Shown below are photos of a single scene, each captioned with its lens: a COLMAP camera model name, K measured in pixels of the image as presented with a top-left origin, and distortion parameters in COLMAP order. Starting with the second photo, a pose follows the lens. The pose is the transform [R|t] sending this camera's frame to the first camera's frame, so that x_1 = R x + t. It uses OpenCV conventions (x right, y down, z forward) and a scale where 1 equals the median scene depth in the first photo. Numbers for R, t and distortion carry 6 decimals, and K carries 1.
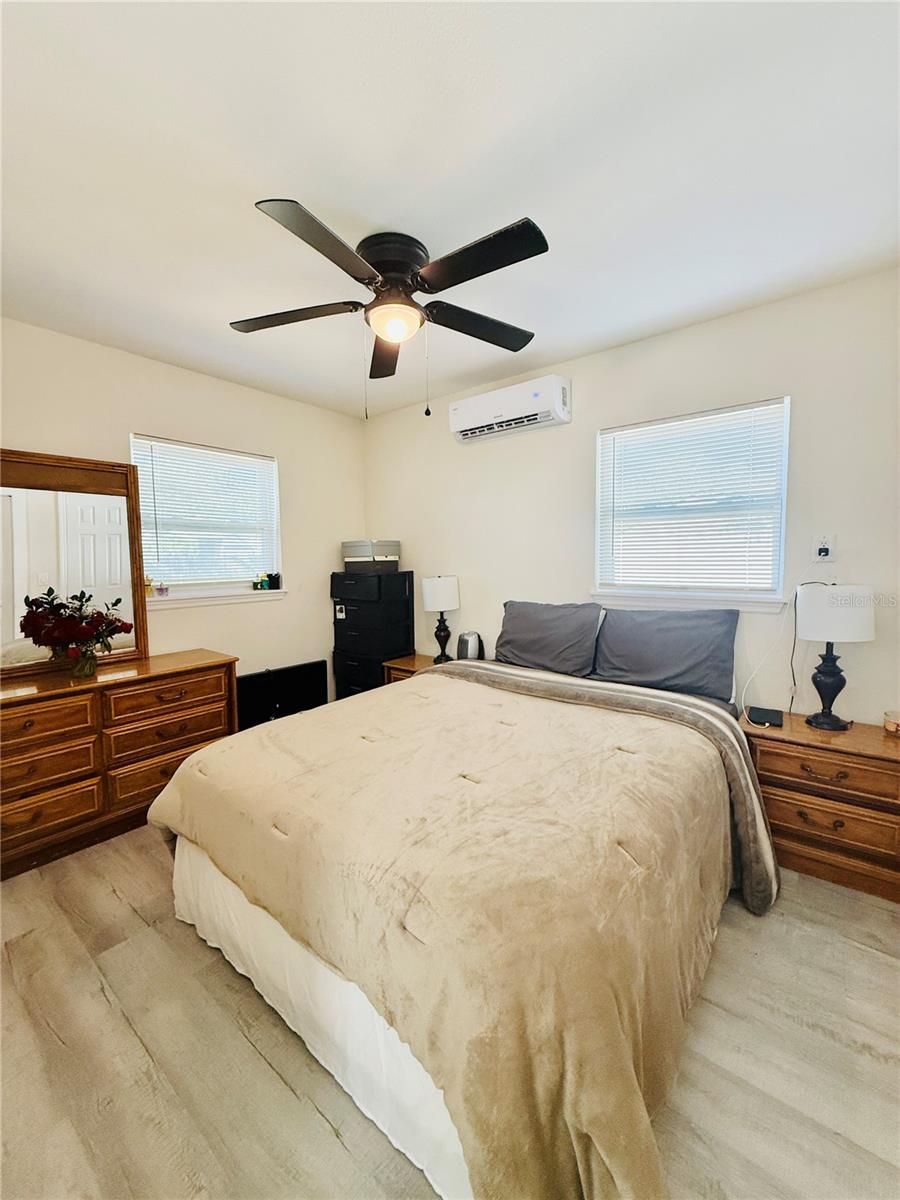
lens RADIAL K [[482.3, 0, 454.3], [0, 482.3, 596.4], [0, 0, 1]] dist [-0.000400, -0.000309]
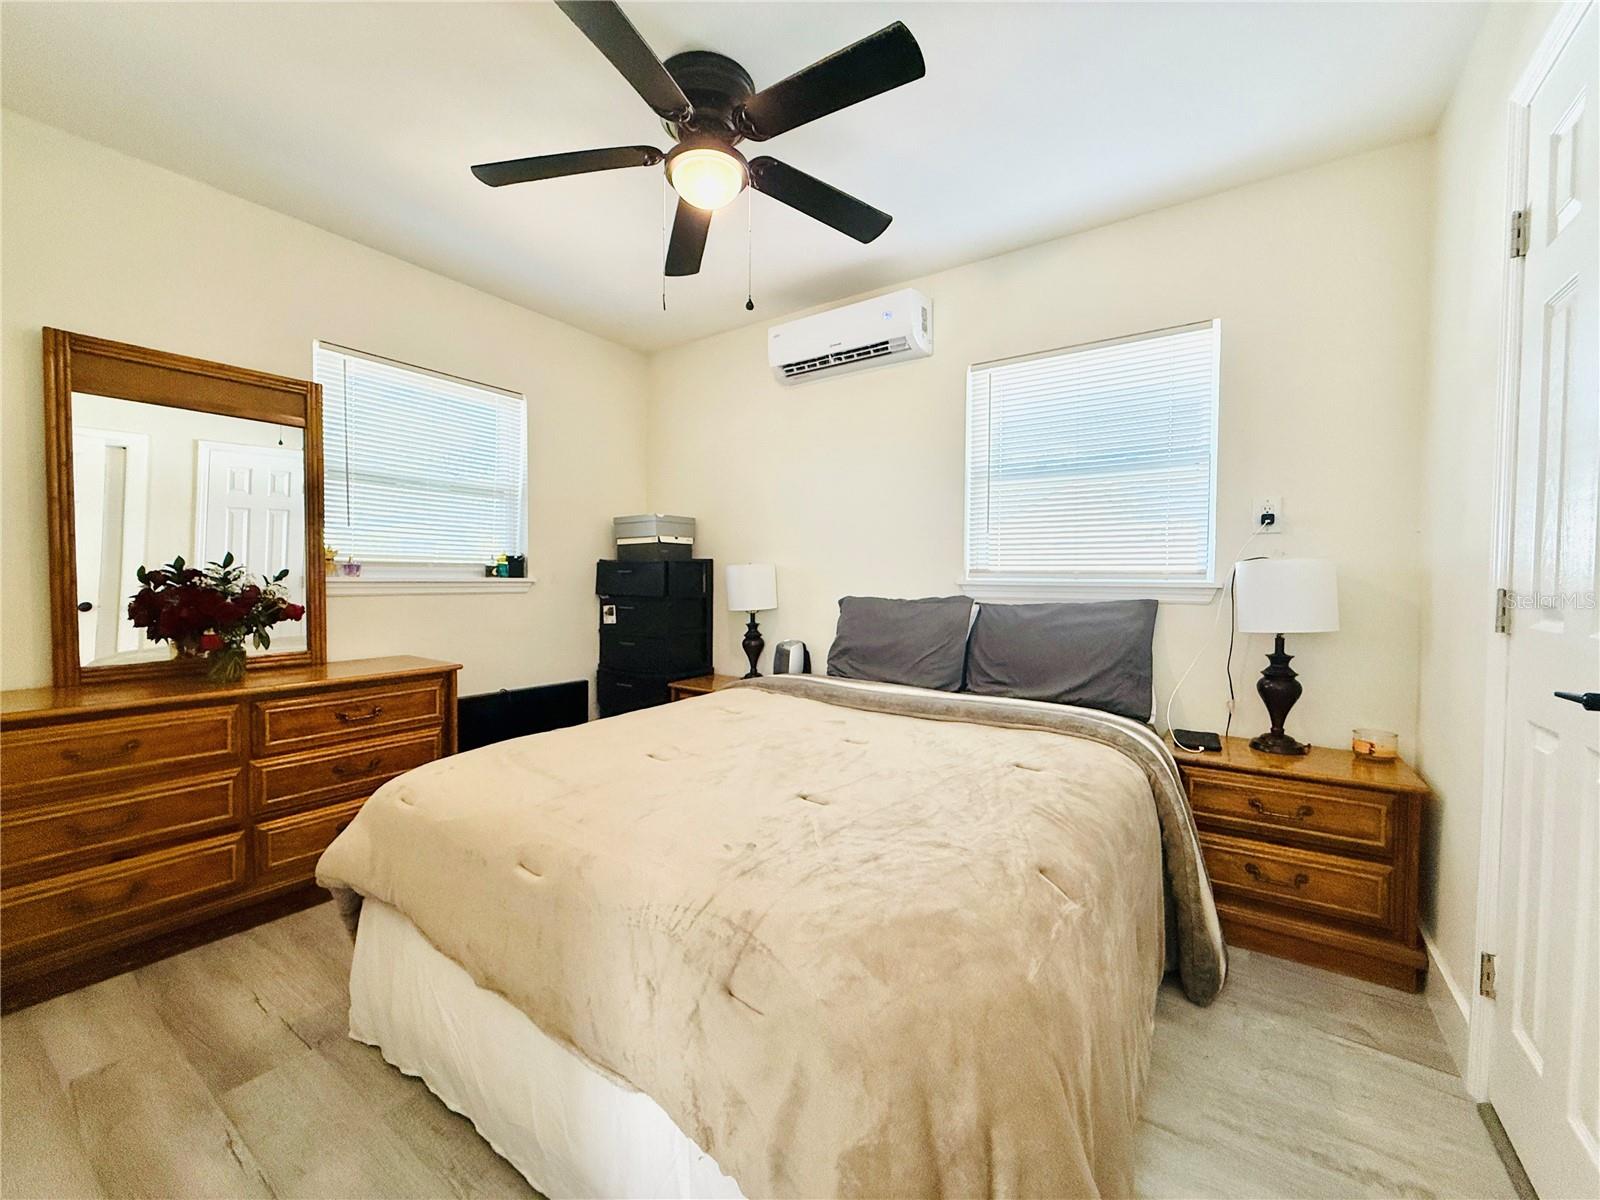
lens RADIAL K [[643.1, 0, 800.0], [0, 643.1, 600.0], [0, 0, 1]] dist [-0.000400, -0.000309]
pose [[0.997510, 0.015309, 0.068845, -0.037780], [-0.012064, 0.998807, -0.047309, 0.098417], [-0.069487, 0.046360, 0.996505, 0.054374]]
